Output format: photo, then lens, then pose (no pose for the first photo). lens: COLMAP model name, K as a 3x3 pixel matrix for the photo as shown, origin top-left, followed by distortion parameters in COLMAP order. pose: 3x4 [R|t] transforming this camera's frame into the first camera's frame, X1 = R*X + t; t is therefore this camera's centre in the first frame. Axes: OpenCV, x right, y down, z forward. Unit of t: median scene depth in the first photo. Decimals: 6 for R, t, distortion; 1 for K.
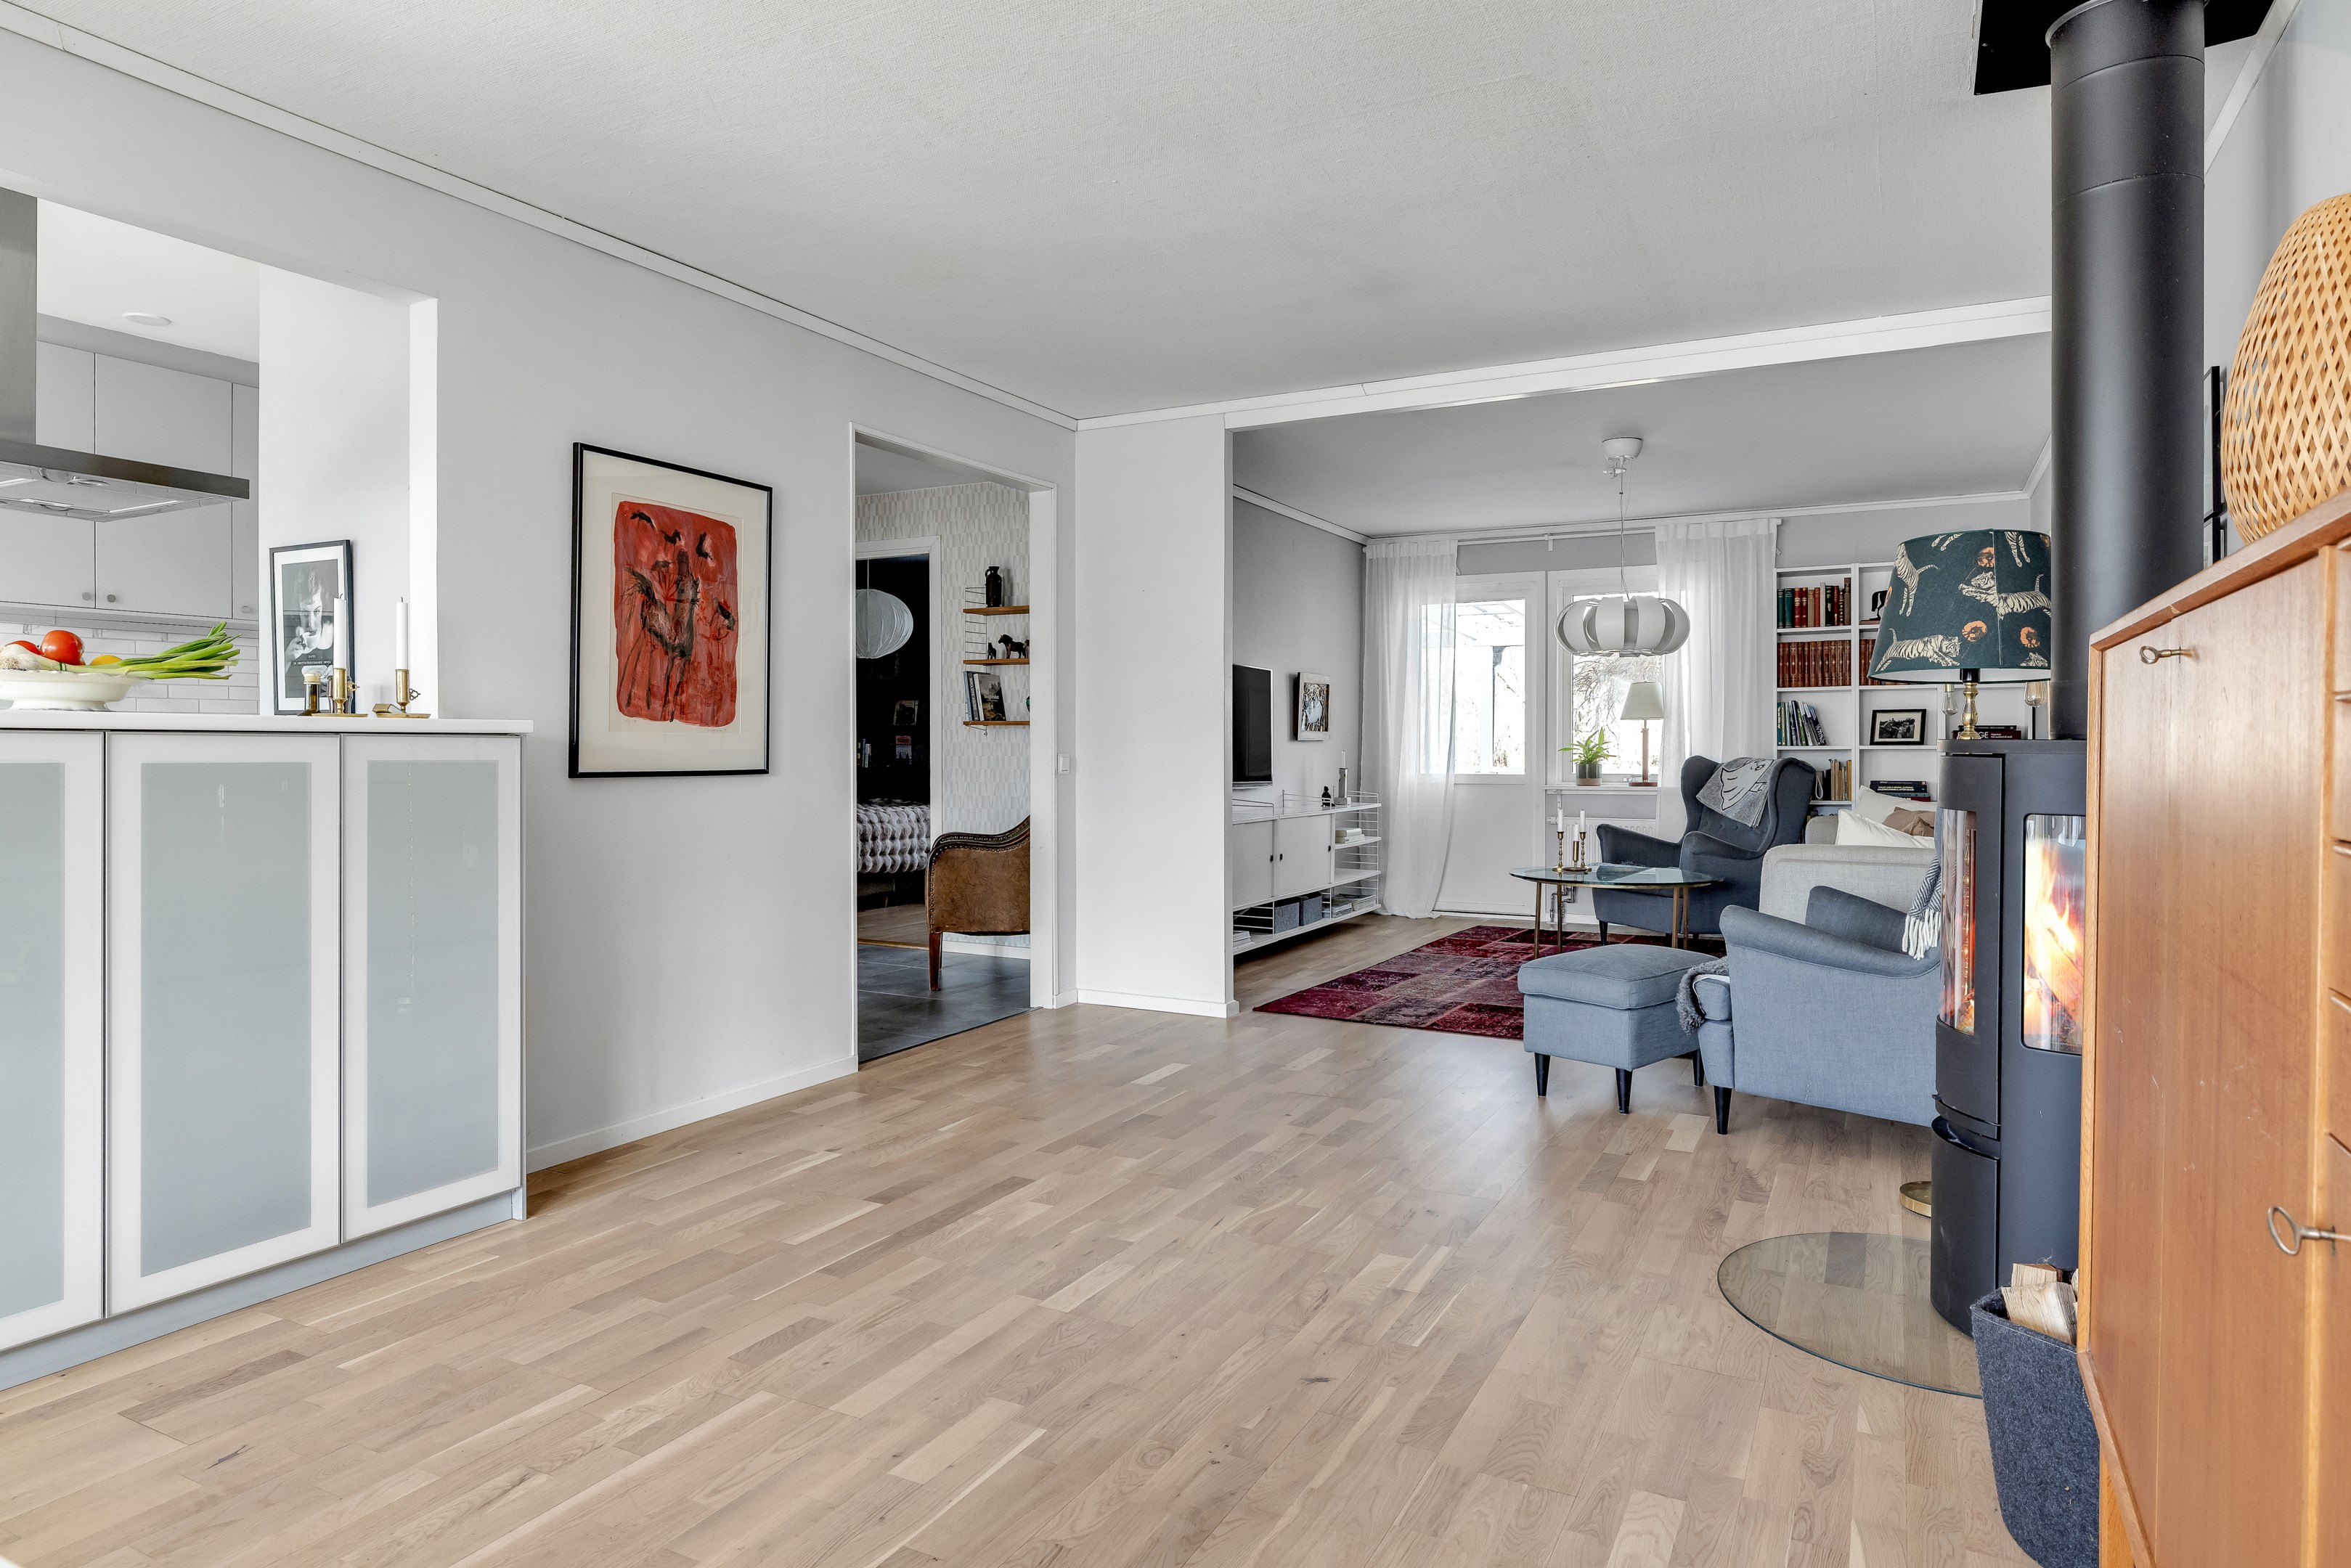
lens RADIAL K [[1348.7, 0, 1210.1], [0, 1348.7, 750.6], [0, 0, 1]] dist [-0.002872, -0.000307]
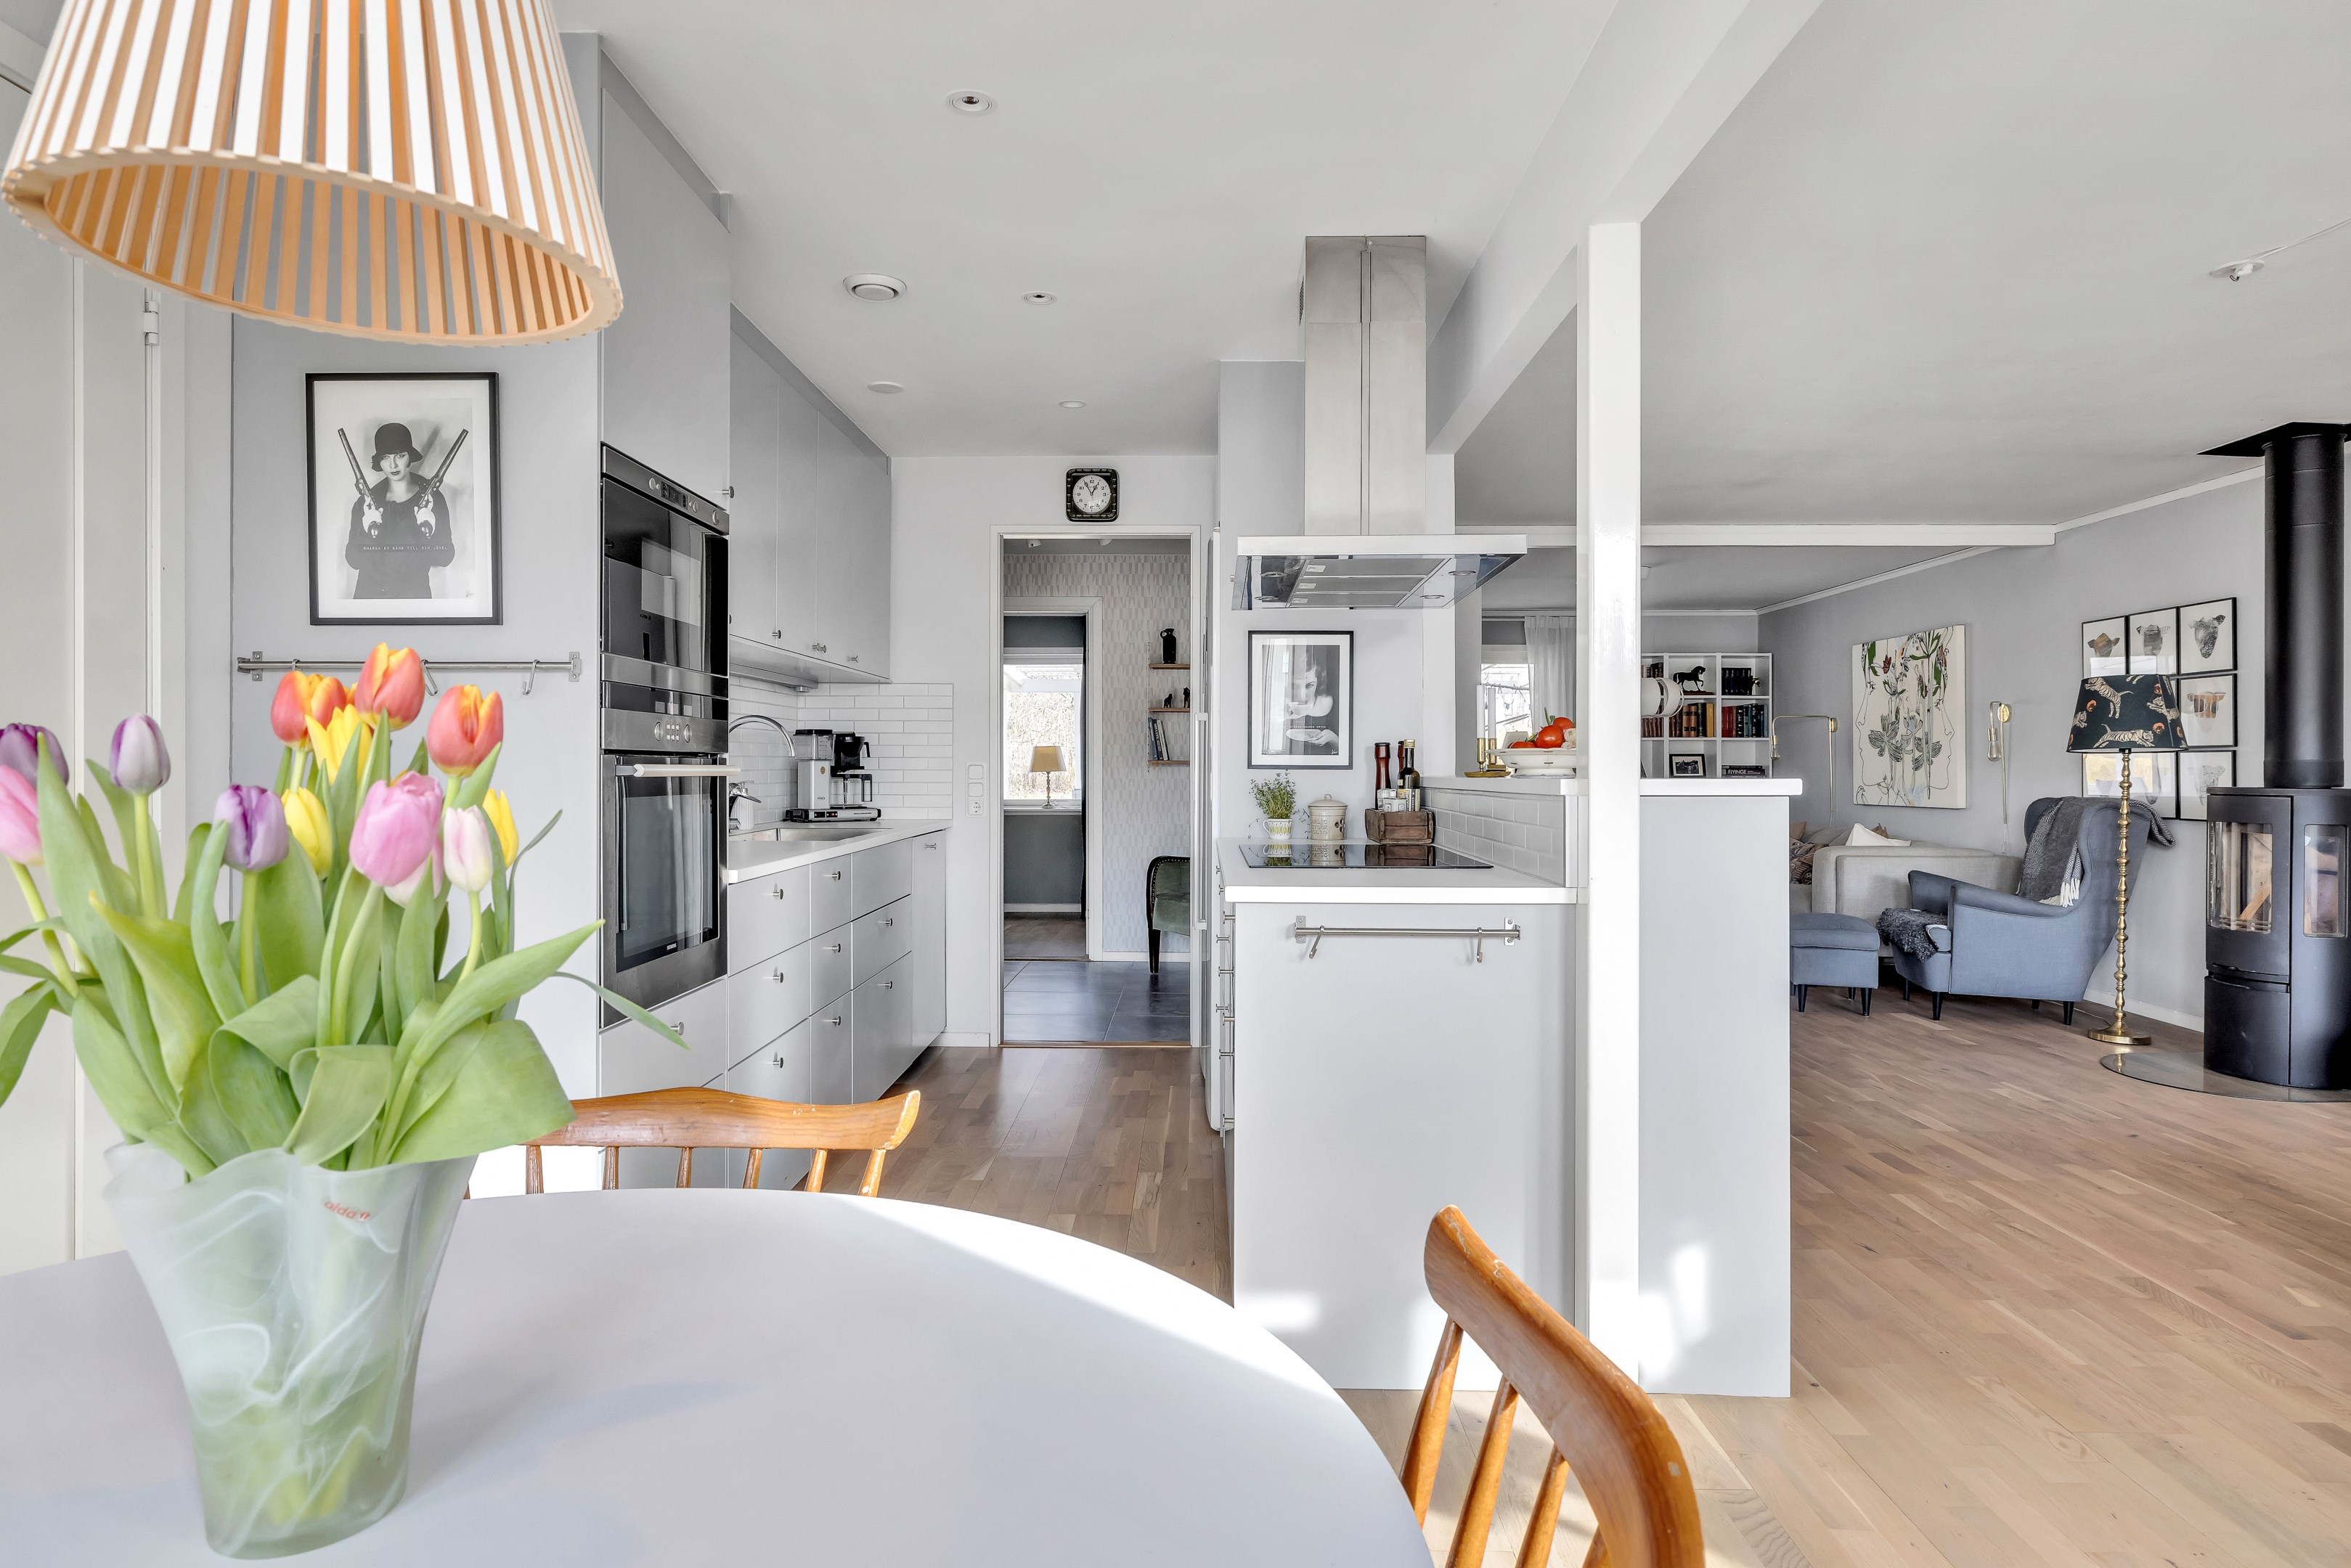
lens RADIAL K [[1279.6, 0, 1181.1], [0, 1279.6, 774.9], [0, 0, 1]] dist [-0.000250, 0.000281]
pose [[0.895423, -0.001166, 0.445214, -1.516517], [0.000163, 0.999997, 0.002290, -0.028539], [-0.445216, -0.001978, 0.895421, 0.003457]]
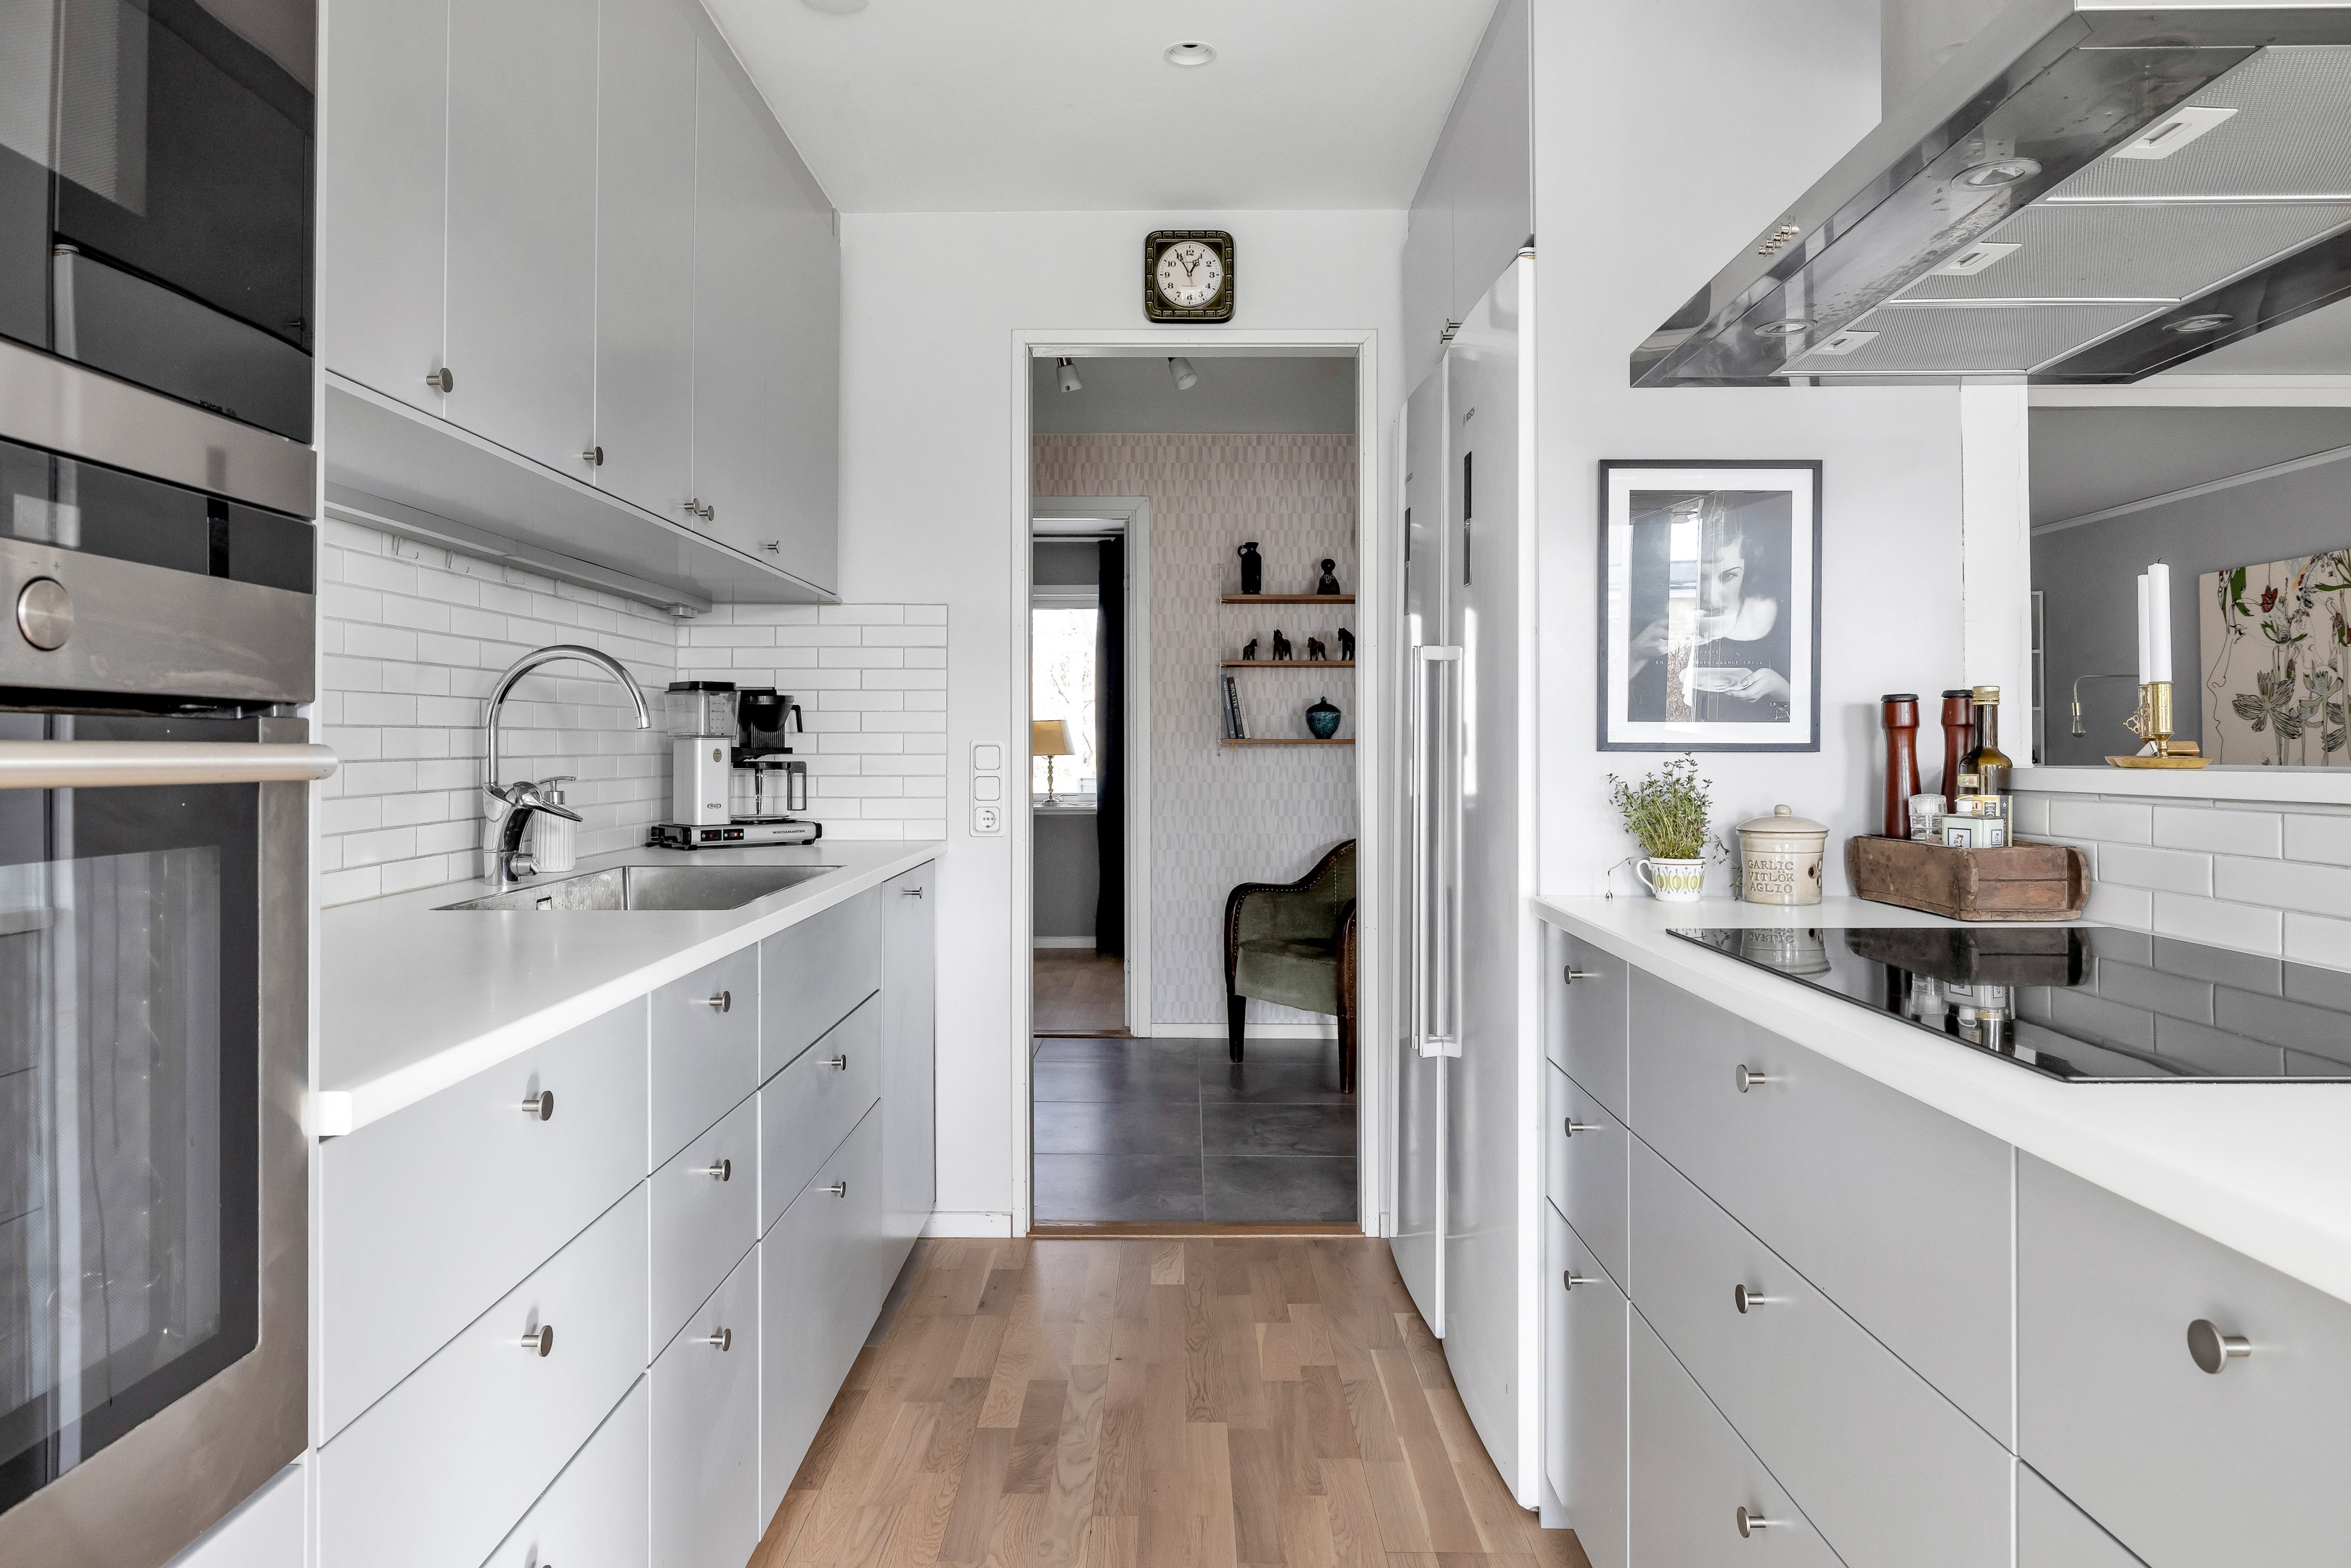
lens RADIAL K [[1428.0, 0, 1173.9], [0, 1428.0, 740.4], [0, 0, 1]] dist [-0.002404, -0.002685]
pose [[0.889407, 0.002463, 0.457110, -1.364266], [0.002219, 0.999950, -0.009706, -0.030859], [-0.457111, 0.009647, 0.889357, 0.661023]]
